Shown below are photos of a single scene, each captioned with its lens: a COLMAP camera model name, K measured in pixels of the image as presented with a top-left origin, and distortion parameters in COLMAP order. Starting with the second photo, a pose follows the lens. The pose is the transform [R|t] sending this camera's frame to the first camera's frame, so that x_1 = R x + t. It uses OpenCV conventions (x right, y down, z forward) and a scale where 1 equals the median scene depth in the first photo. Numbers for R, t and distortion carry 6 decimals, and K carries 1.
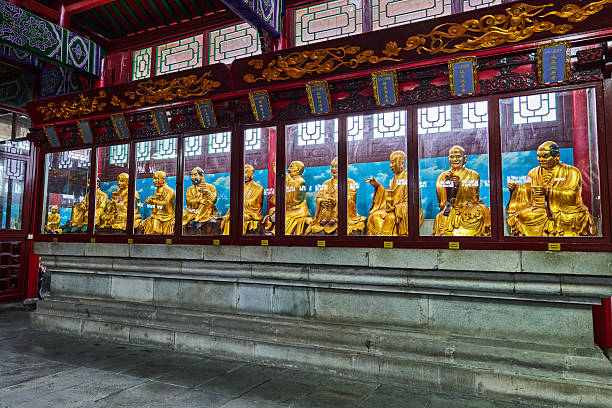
lens RADIAL K [[376.1, 0, 306.0], [0, 376.1, 229.7], [0, 0, 1]] dist [0.118889, -0.129228]
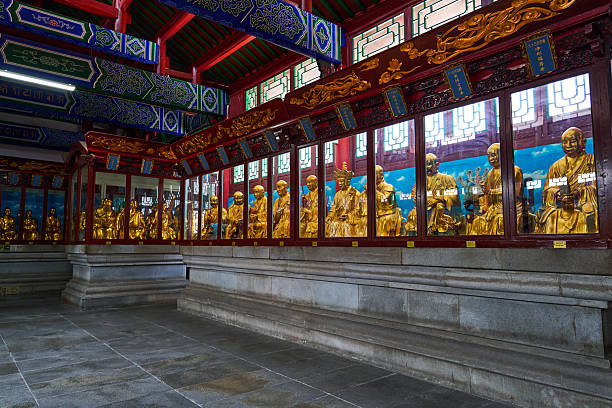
lens RADIAL K [[427.4, 0, 306.0], [0, 427.4, 204.0], [0, 0, 1]] dist [-0.009849, -0.000635]
pose [[0.896699, -0.051736, -0.439607, 0.335631], [0.025282, 0.997511, -0.065824, -0.001415], [0.441918, 0.047910, 0.895775, -0.144248]]
